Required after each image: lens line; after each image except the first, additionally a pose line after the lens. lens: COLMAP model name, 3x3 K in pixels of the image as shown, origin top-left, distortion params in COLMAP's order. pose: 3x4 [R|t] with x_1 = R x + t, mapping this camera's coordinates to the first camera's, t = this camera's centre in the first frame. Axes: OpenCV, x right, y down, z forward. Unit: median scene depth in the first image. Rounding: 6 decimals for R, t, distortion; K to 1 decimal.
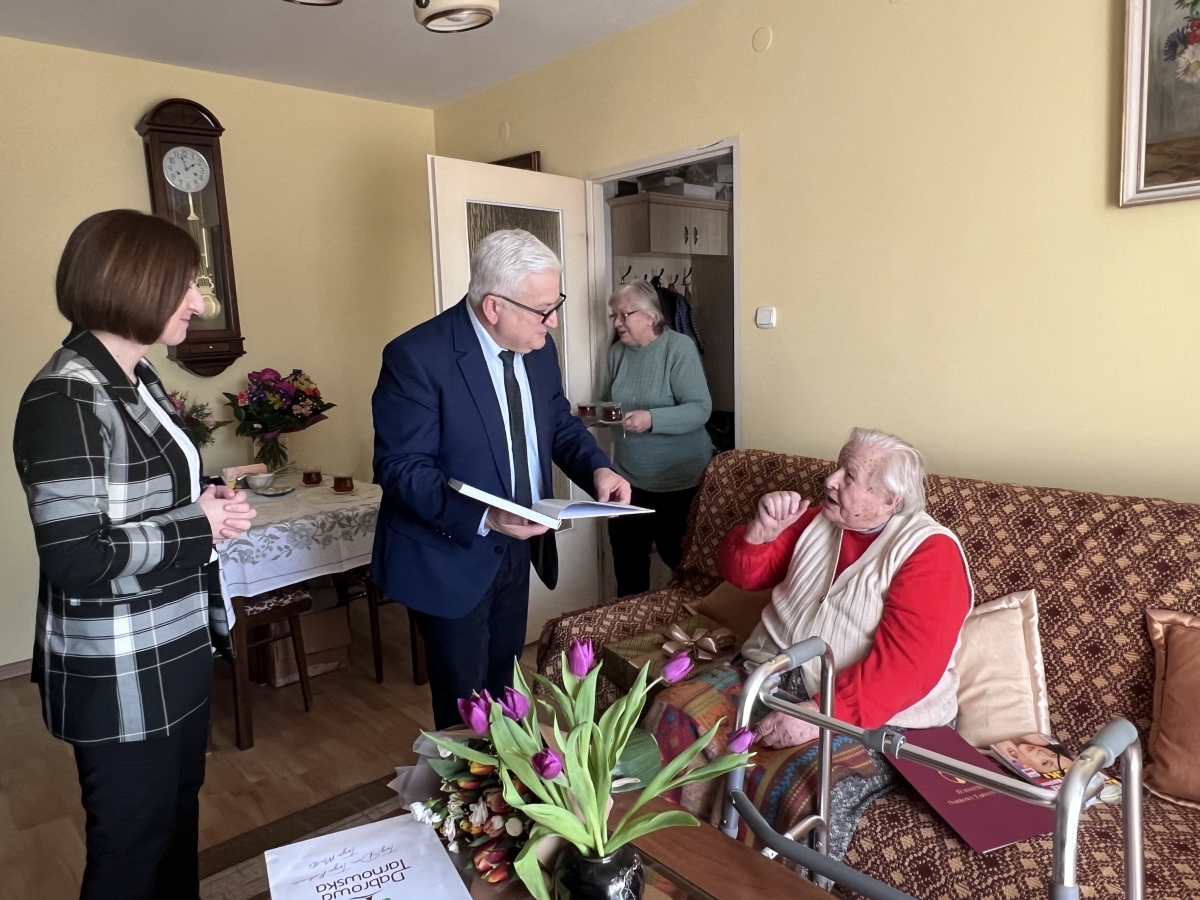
lens RADIAL K [[826.2, 0, 591.1], [0, 826.2, 453.6], [0, 0, 1]] dist [-0.004468, 0.007700]
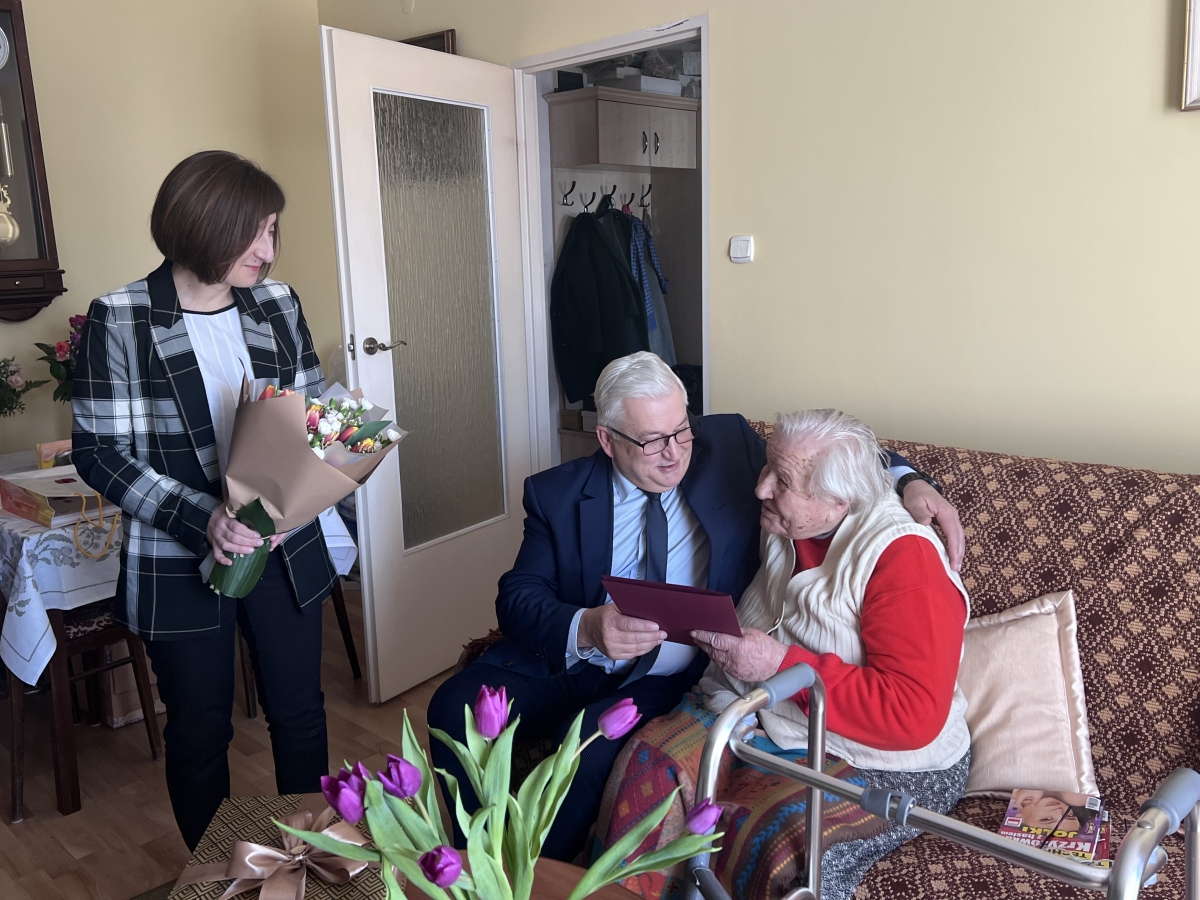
lens RADIAL K [[1014.4, 0, 600.0], [0, 1014.4, 450.0], [0, 0, 1]] dist [0.038492, -0.010044]
pose [[0.997750, -0.009011, 0.066442, 0.014348], [0.006632, 0.999332, 0.035947, -0.011879], [-0.066721, -0.035426, 0.997143, 0.044705]]
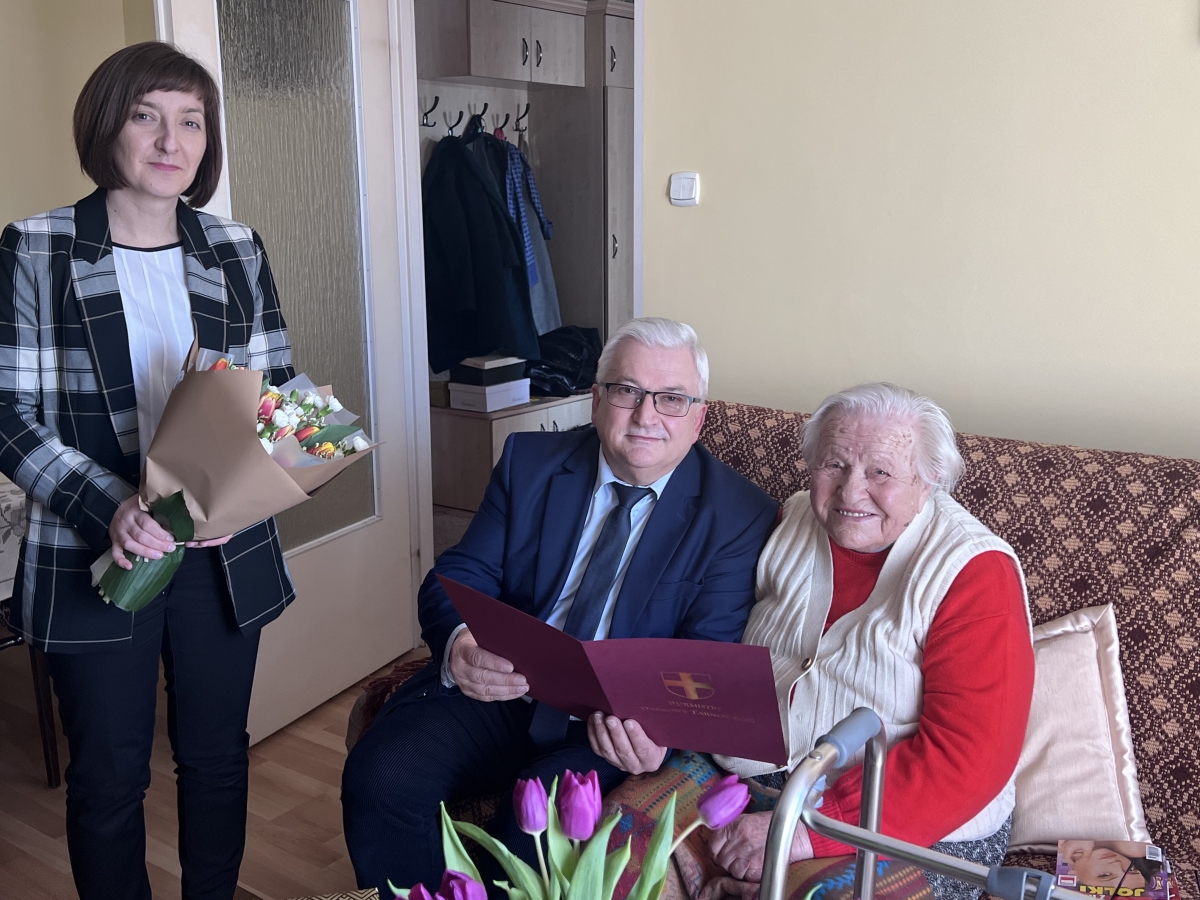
lens RADIAL K [[1221.7, 0, 600.0], [0, 1221.7, 450.0], [0, 0, 1]] dist [0.035330, -0.012261]
pose [[0.977813, -0.017259, 0.208767, -0.088817], [0.005574, 0.998391, 0.056432, -0.022064], [-0.209406, -0.054017, 0.976336, 0.102941]]
